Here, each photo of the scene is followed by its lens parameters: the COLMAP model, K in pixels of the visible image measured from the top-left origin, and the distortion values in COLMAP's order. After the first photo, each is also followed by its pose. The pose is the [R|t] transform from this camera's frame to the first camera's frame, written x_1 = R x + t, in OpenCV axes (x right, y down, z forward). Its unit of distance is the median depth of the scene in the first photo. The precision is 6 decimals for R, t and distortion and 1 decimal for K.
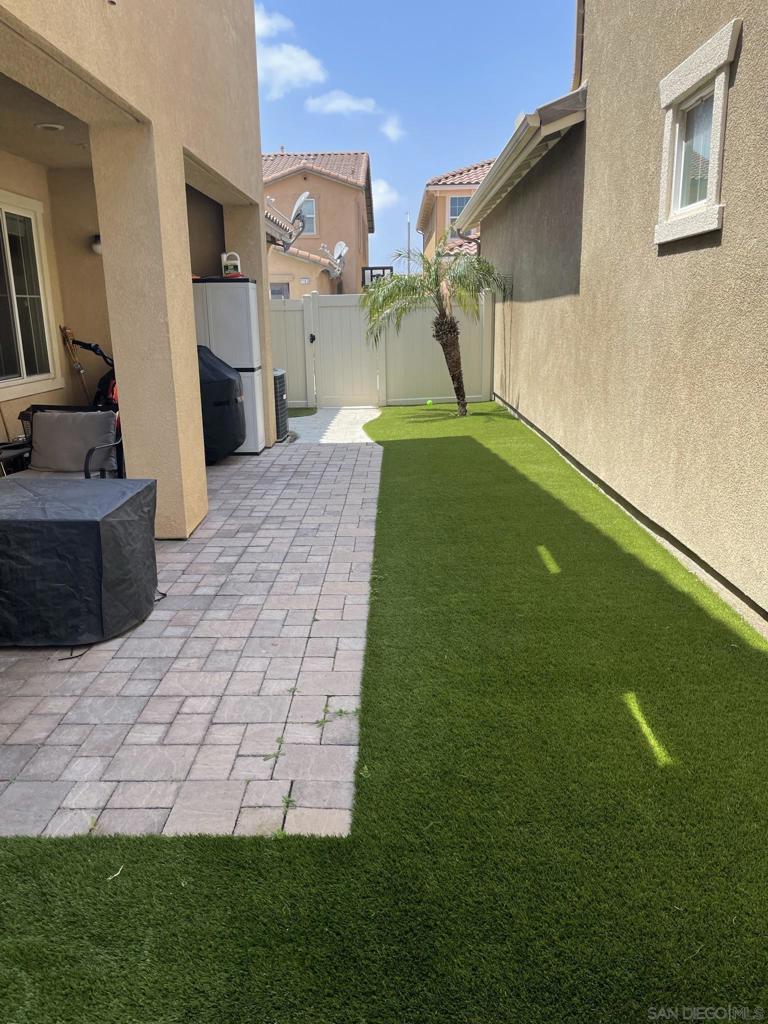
lens RADIAL K [[780.0, 0, 383.4], [0, 780.0, 510.4], [0, 0, 1]] dist [0.069068, -0.019884]
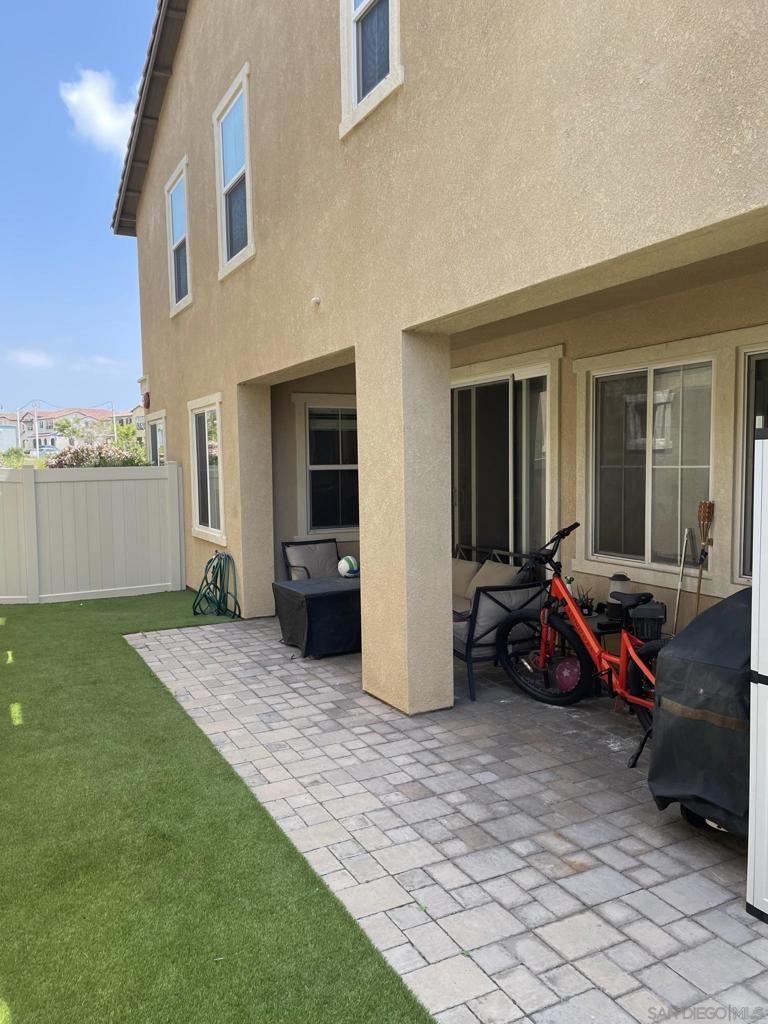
lens RADIAL K [[780.0, 0, 384.6], [0, 780.0, 513.8], [0, 0, 1]] dist [0.069068, -0.019884]
pose [[-0.881823, 0.061223, -0.467589, 0.237615], [-0.089300, 0.951918, 0.293048, -0.554930], [0.463047, 0.300172, -0.833957, 1.948137]]
